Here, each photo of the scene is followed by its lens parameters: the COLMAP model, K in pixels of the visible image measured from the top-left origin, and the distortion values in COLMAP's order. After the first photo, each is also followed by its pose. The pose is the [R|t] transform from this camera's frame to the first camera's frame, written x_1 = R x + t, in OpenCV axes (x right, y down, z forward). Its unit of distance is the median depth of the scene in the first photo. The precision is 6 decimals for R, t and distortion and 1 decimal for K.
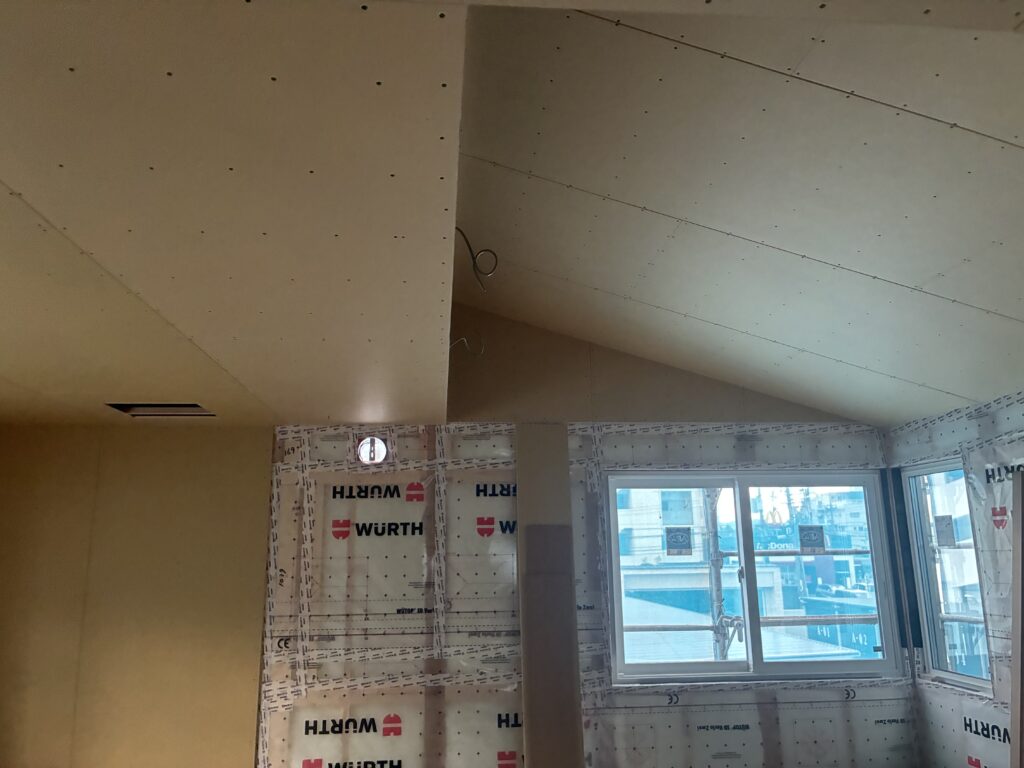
lens RADIAL K [[774.7, 0, 512.0], [0, 774.7, 384.0], [0, 0, 1]] dist [0.049624, -0.068292]
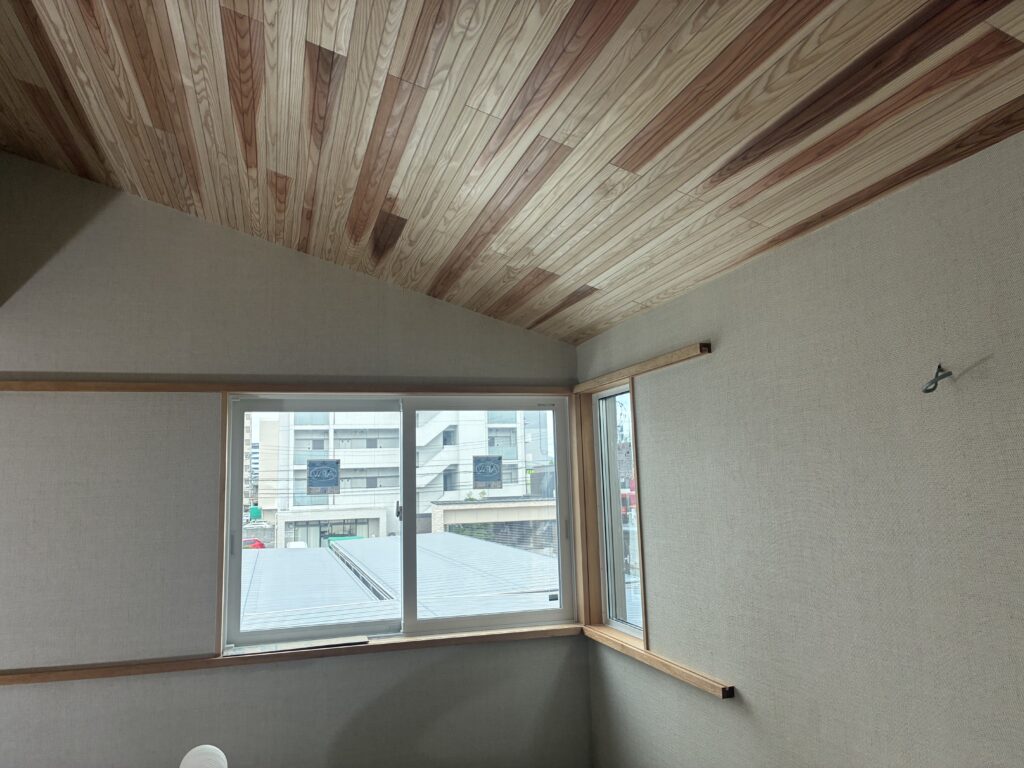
lens RADIAL K [[774.7, 0, 512.0], [0, 774.7, 384.0], [0, 0, 1]] dist [0.049624, -0.068292]
pose [[0.978938, 0.015483, 0.203569, 0.237132], [-0.031818, 0.996507, 0.077216, 0.039088], [-0.201662, -0.082067, 0.976011, 0.187760]]
